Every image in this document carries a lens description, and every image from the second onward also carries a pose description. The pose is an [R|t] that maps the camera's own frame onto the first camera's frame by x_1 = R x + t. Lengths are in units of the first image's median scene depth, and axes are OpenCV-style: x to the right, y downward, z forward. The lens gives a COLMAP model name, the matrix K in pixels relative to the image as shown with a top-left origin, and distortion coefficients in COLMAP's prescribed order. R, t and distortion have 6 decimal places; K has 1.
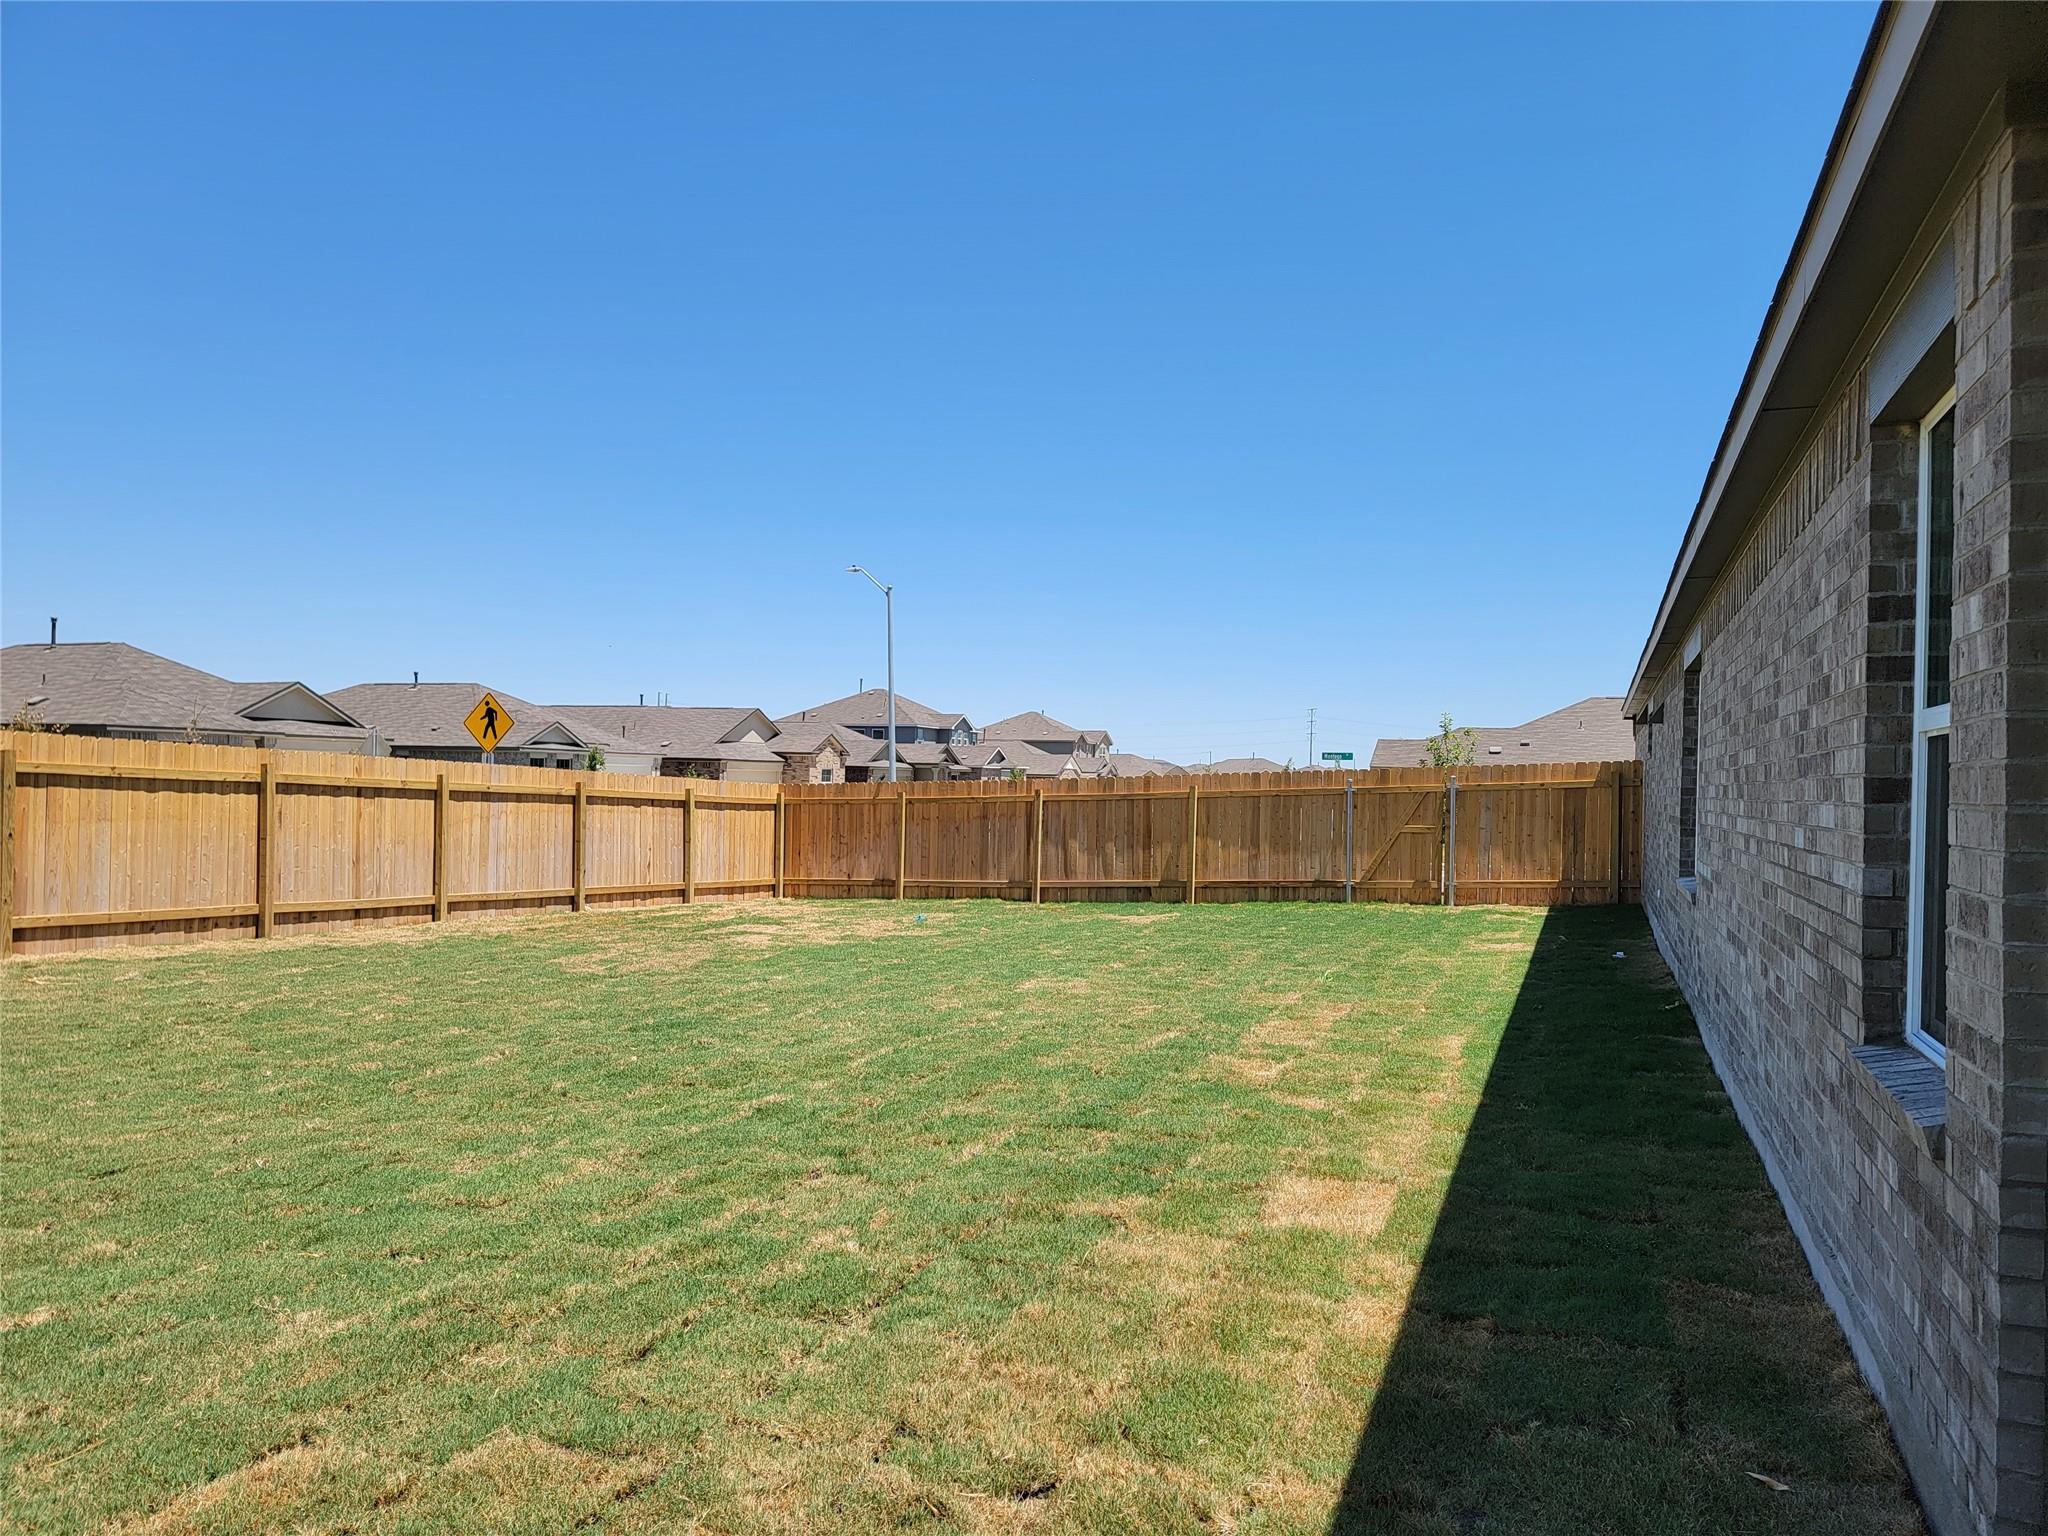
lens RADIAL K [[1413.5, 0, 1040.6], [0, 1413.5, 777.1], [0, 0, 1]] dist [0.061417, -0.050817]
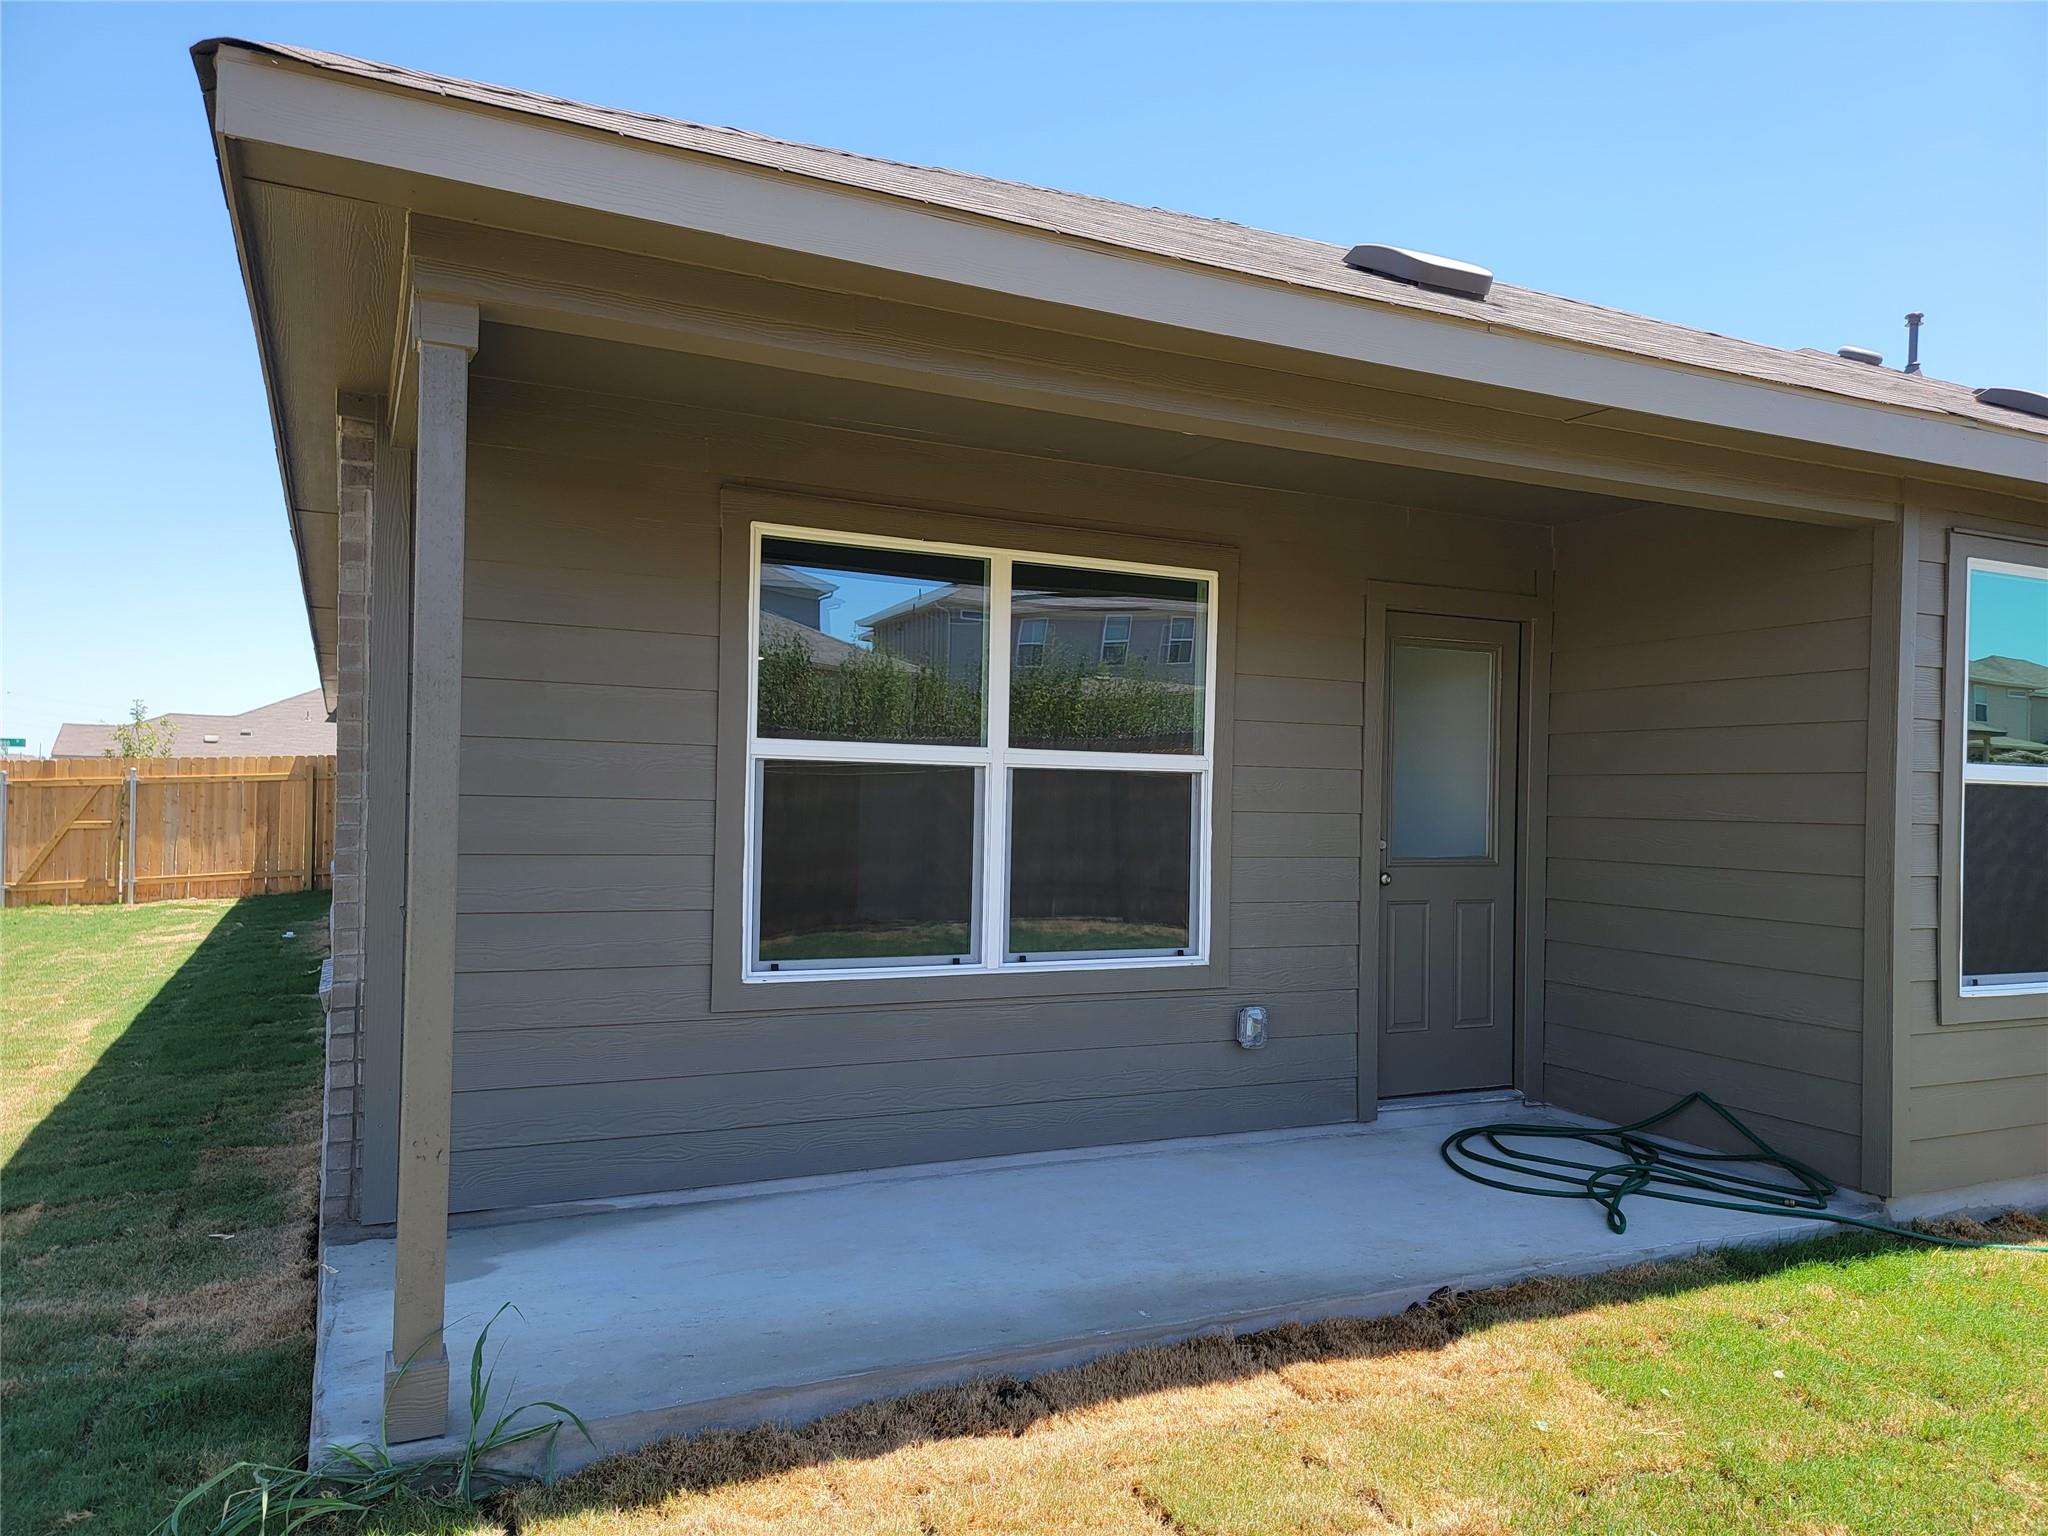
lens RADIAL K [[1413.5, 0, 1040.6], [0, 1413.5, 777.1], [0, 0, 1]] dist [0.061417, -0.050817]
pose [[0.679679, 0.000322, 0.733510, -0.005636], [-0.005217, 0.999977, 0.004395, -0.002938], [-0.733491, -0.006814, 0.679665, -0.128682]]
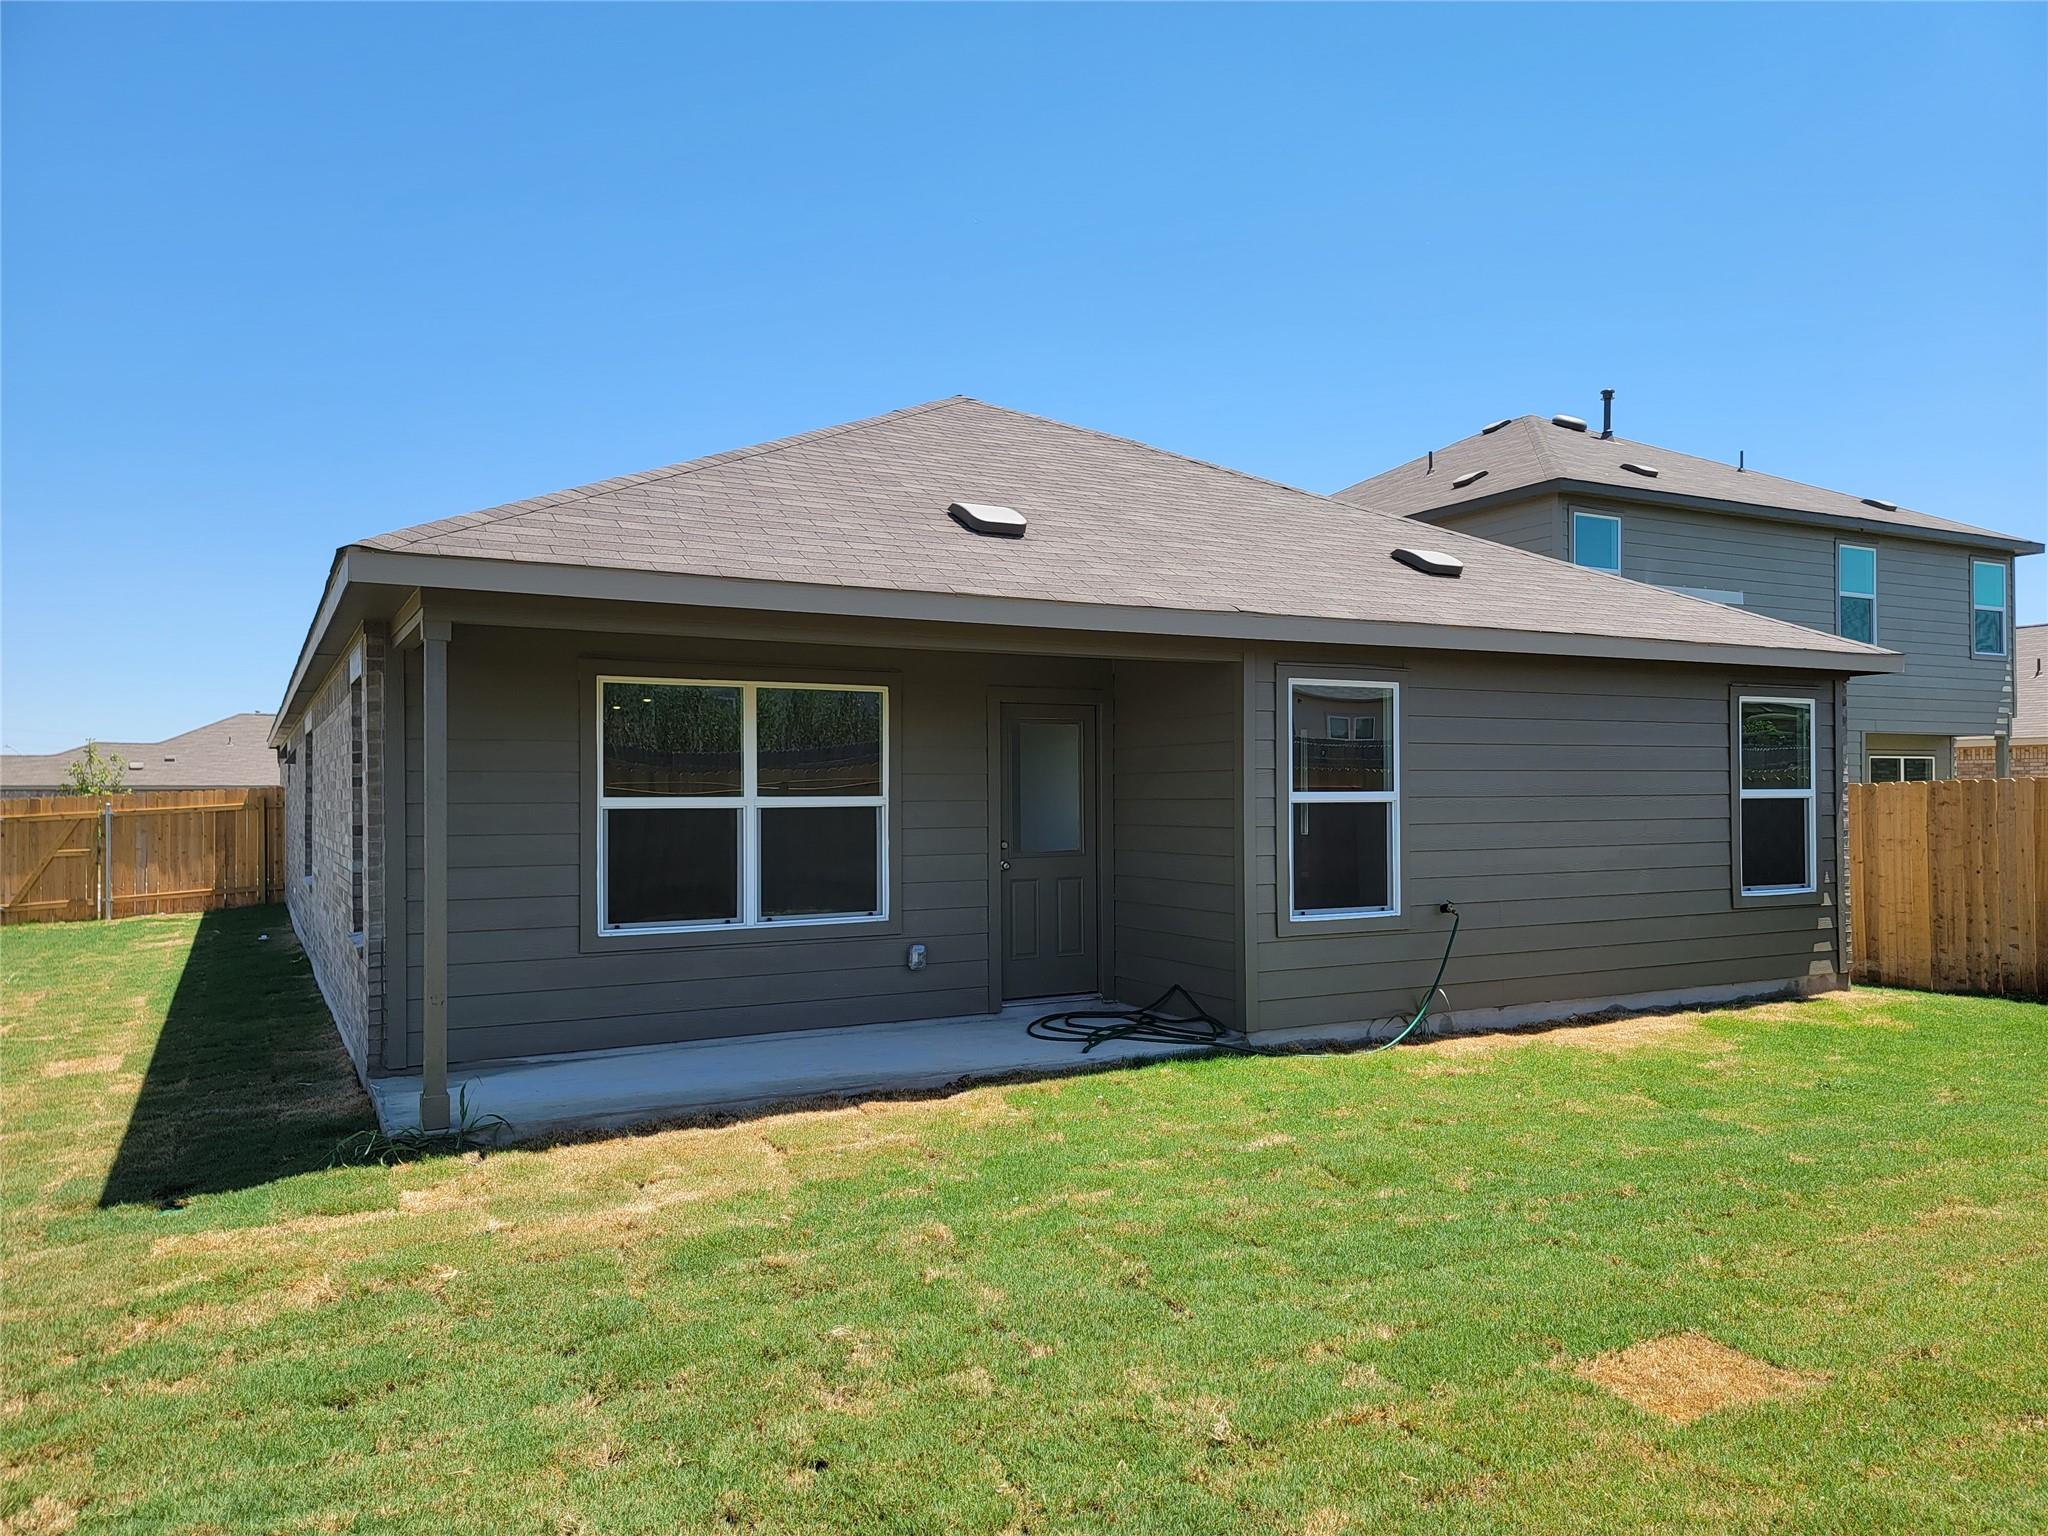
lens RADIAL K [[1411.4, 0, 1056.9], [0, 1411.4, 770.0], [0, 0, 1]] dist [0.052846, -0.051070]
pose [[0.632100, -0.015109, 0.774739, -0.130778], [0.020631, 0.999784, 0.002666, -0.017936], [-0.774612, 0.014298, 0.632275, -0.349088]]
